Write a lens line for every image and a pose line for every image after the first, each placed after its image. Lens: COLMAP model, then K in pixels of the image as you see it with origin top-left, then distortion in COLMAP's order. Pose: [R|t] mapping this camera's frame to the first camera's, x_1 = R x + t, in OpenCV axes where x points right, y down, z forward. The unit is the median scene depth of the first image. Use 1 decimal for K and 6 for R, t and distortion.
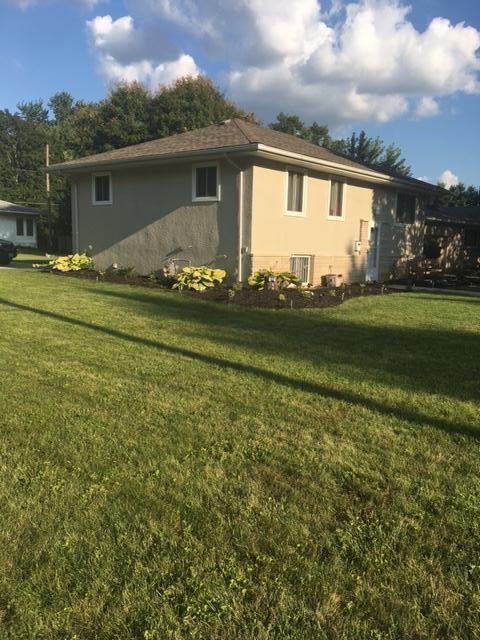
lens RADIAL K [[556.3, 0, 238.0], [0, 556.3, 318.1], [0, 0, 1]] dist [0.044029, -0.024449]
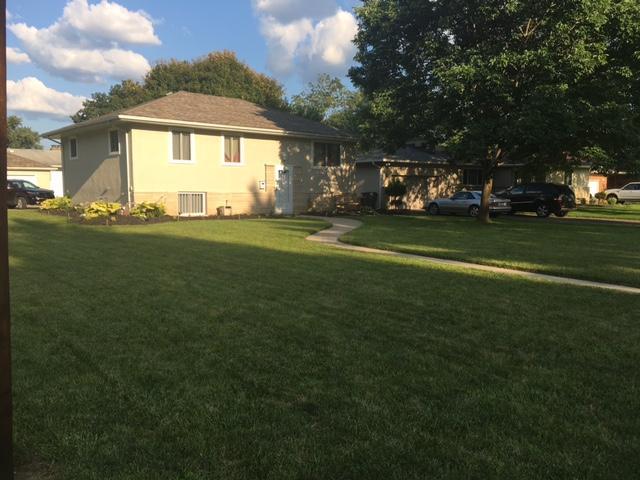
lens RADIAL K [[556.3, 0, 320.3], [0, 556.3, 242.4], [0, 0, 1]] dist [0.044029, -0.024449]
pose [[0.988817, -0.013453, -0.148525, 0.489915], [0.007108, 0.999042, -0.043171, 0.054159], [0.148963, 0.041633, 0.987966, -0.221049]]
